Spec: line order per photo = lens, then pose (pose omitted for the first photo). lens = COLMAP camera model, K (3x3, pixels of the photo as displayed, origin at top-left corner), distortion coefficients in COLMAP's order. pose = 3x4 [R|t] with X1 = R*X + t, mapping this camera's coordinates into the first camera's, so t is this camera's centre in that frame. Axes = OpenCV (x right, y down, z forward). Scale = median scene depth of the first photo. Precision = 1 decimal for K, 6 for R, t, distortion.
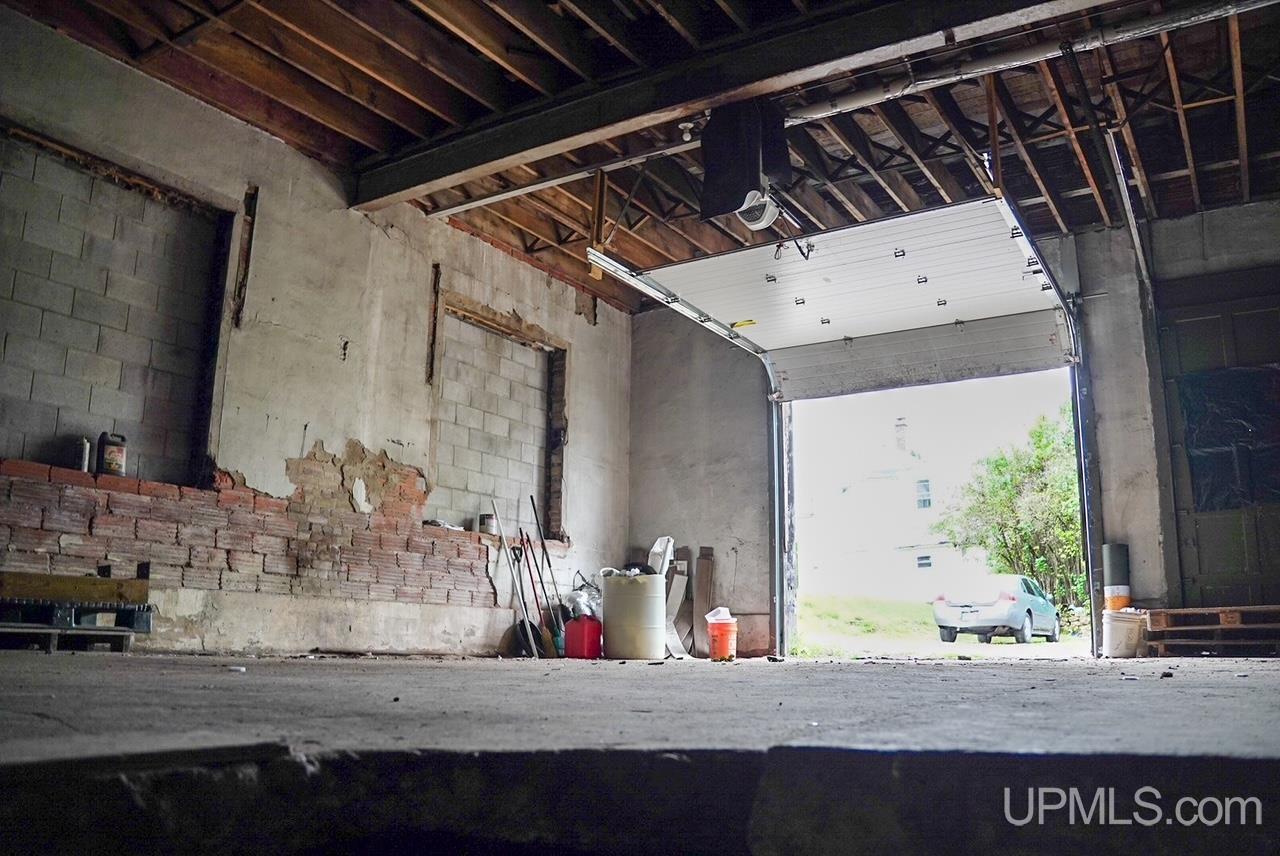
lens RADIAL K [[1036.3, 0, 647.1], [0, 1036.3, 434.2], [0, 0, 1]] dist [-0.180426, 0.091007]
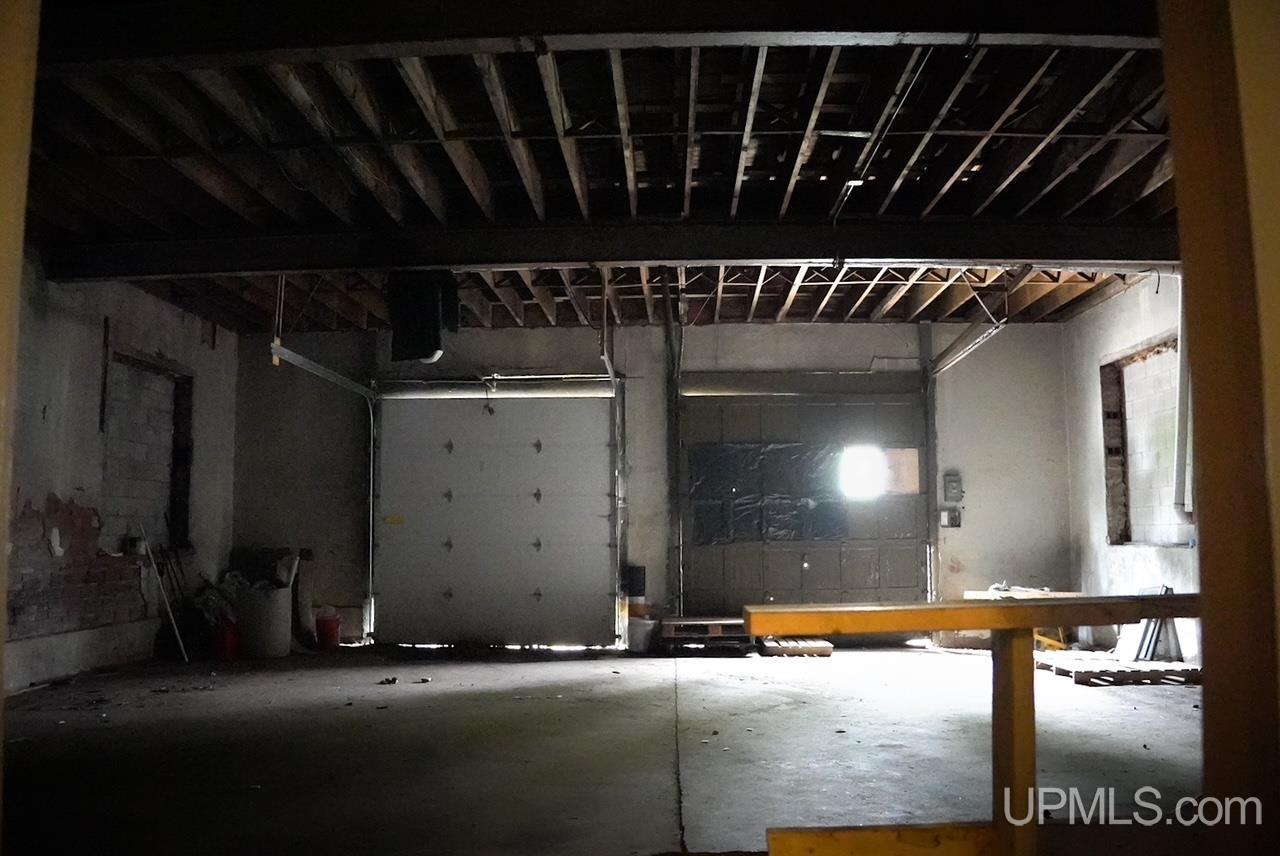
lens RADIAL K [[1036.3, 0, 631.3], [0, 1036.3, 430.9], [0, 0, 1]] dist [-0.180426, 0.091007]
pose [[0.878149, 0.032011, 0.477314, -0.237818], [-0.077788, 0.994035, 0.076448, -0.191038], [-0.472020, -0.104263, 0.875401, -0.236786]]
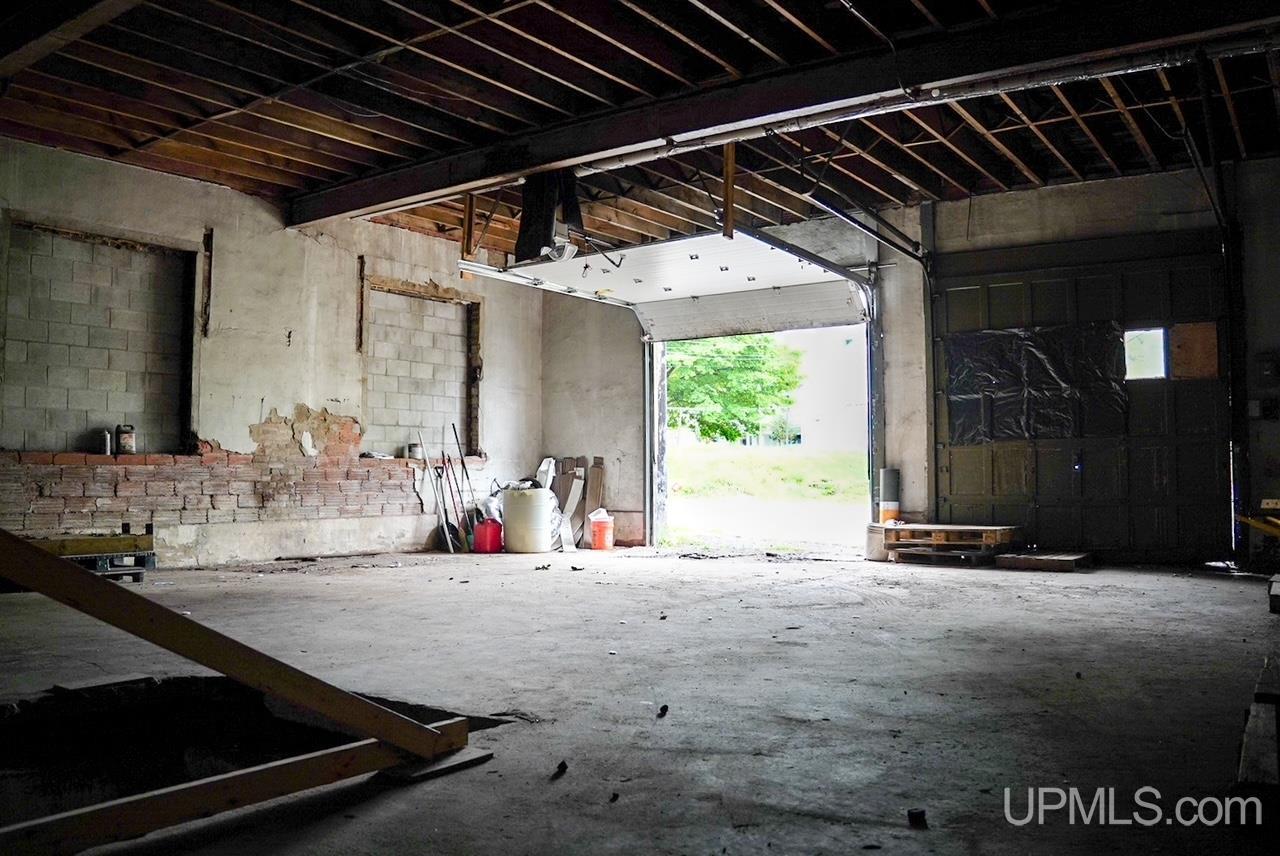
lens RADIAL K [[1036.3, 0, 608.8], [0, 1036.3, 448.0], [0, 0, 1]] dist [-0.180426, 0.091007]
pose [[0.997533, -0.014947, -0.068586, 0.210607], [0.026197, 0.985745, 0.166196, -0.147955], [0.065124, -0.167583, 0.983705, -0.313843]]
